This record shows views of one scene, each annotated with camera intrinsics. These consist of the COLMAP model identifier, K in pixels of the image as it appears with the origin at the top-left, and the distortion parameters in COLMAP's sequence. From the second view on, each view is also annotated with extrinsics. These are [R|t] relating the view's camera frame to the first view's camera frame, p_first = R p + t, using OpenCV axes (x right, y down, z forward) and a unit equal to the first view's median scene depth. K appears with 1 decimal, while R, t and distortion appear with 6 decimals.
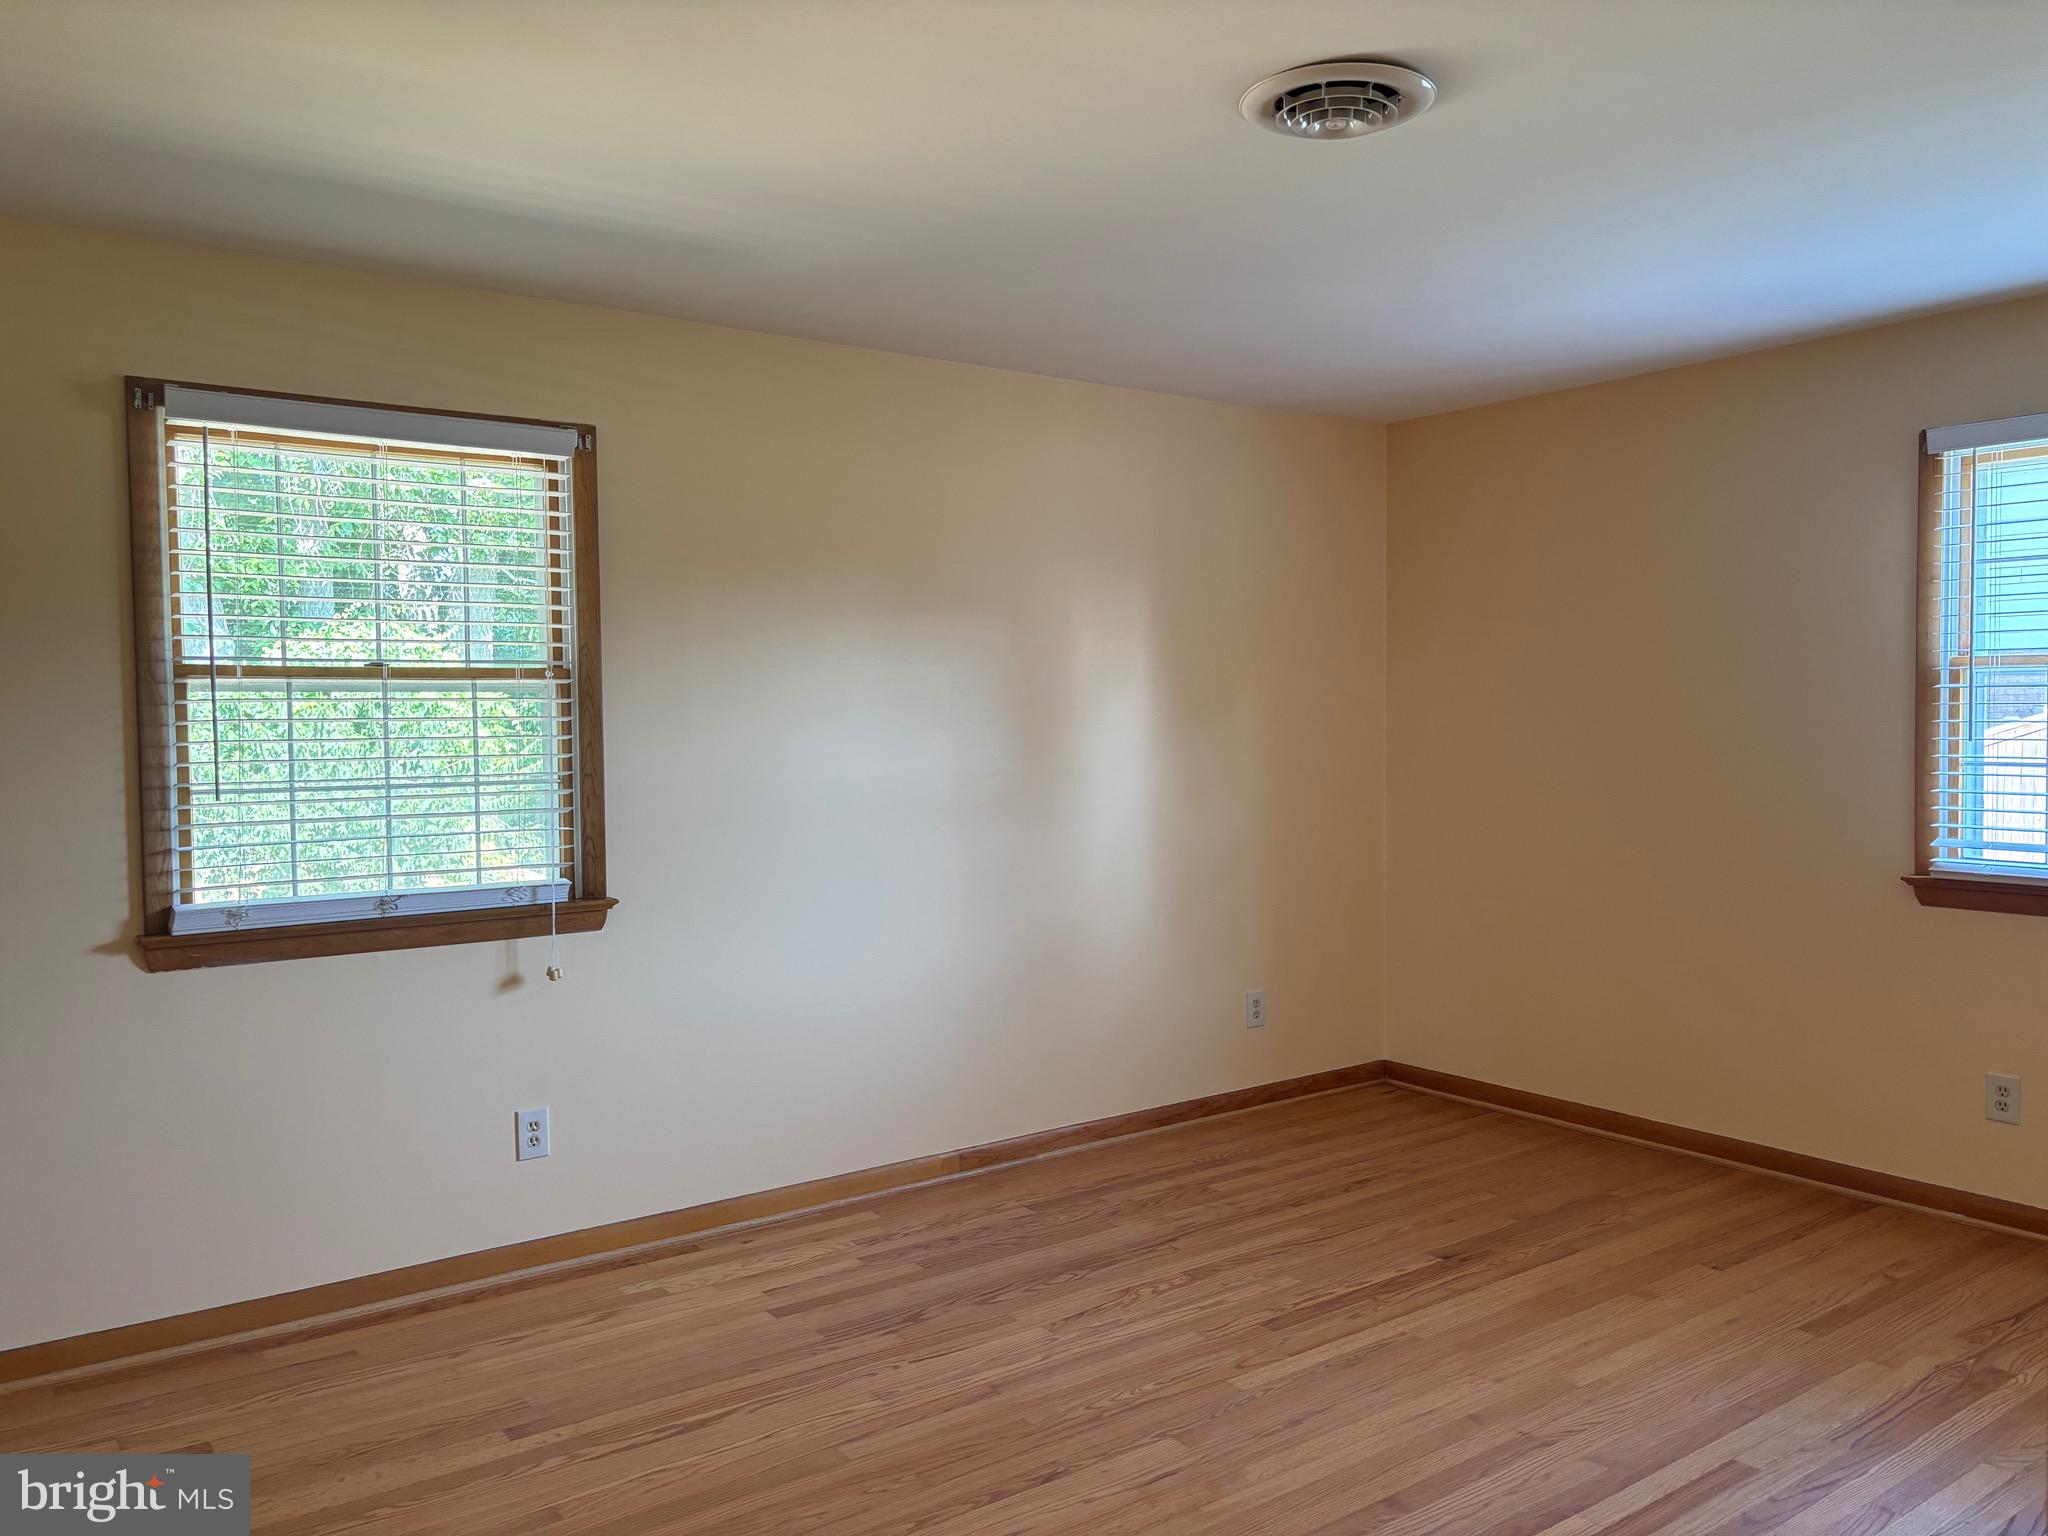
lens RADIAL K [[1545.1, 0, 1024.6], [0, 1545.1, 771.2], [0, 0, 1]] dist [0.044478, -0.057978]
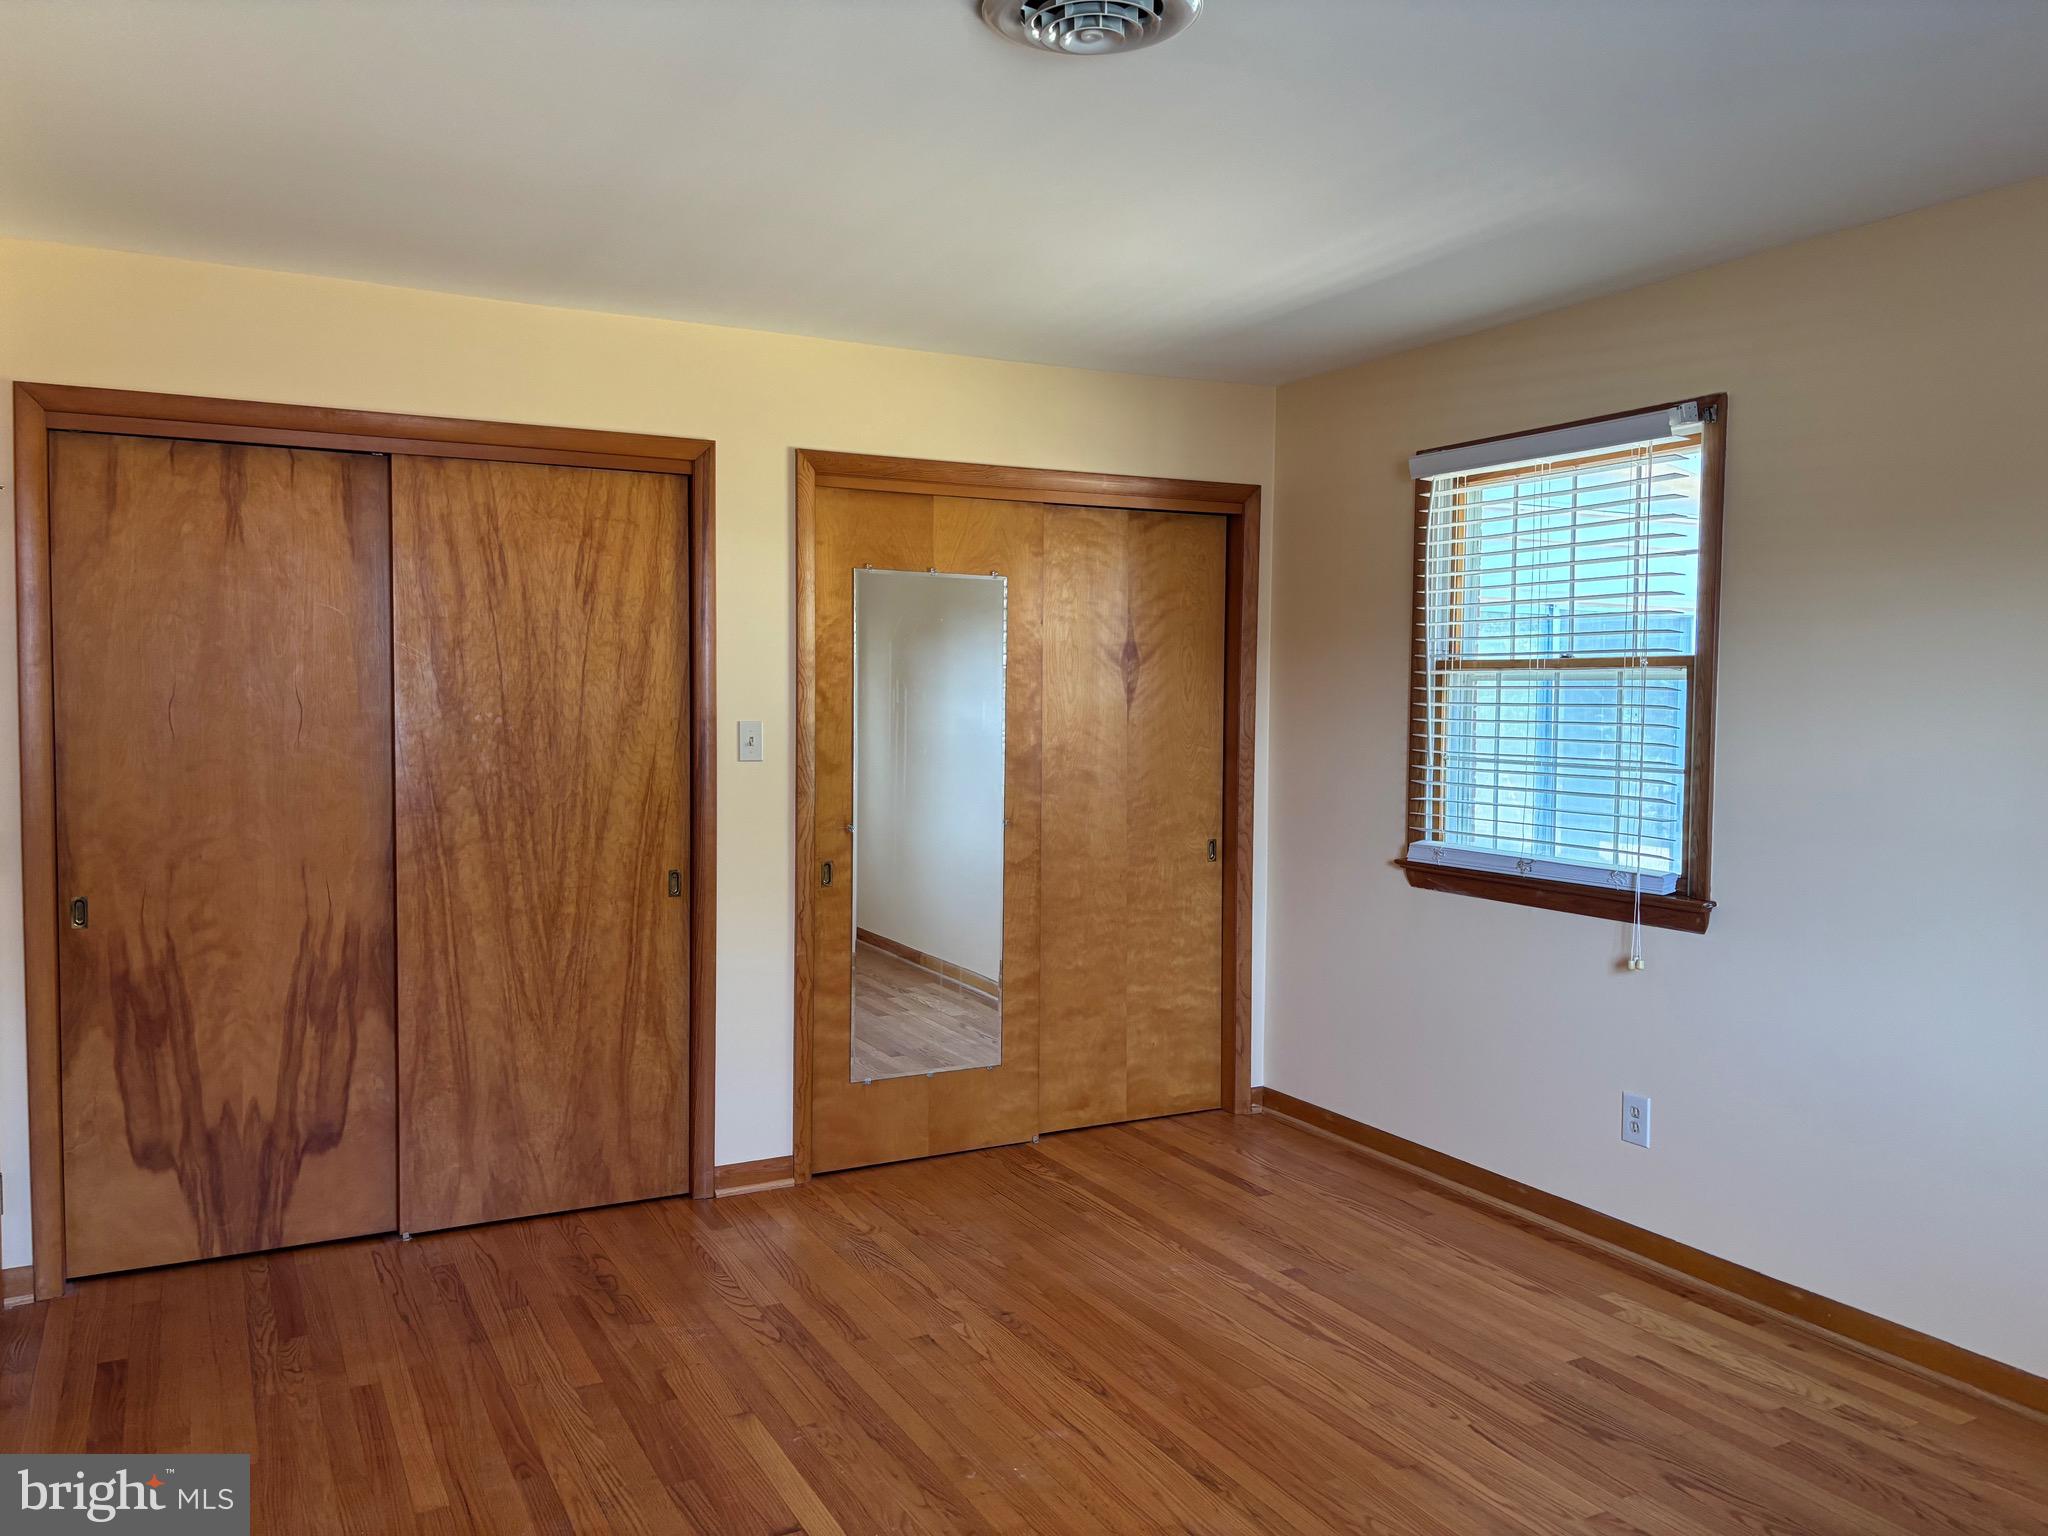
lens RADIAL K [[1545.1, 0, 1024.6], [0, 1545.1, 771.2], [0, 0, 1]] dist [0.044478, -0.057978]
pose [[-0.140748, 0.055586, -0.988484, 0.768635], [-0.047871, 0.996873, 0.062874, -0.038332], [0.988887, 0.056169, -0.137647, 0.782848]]
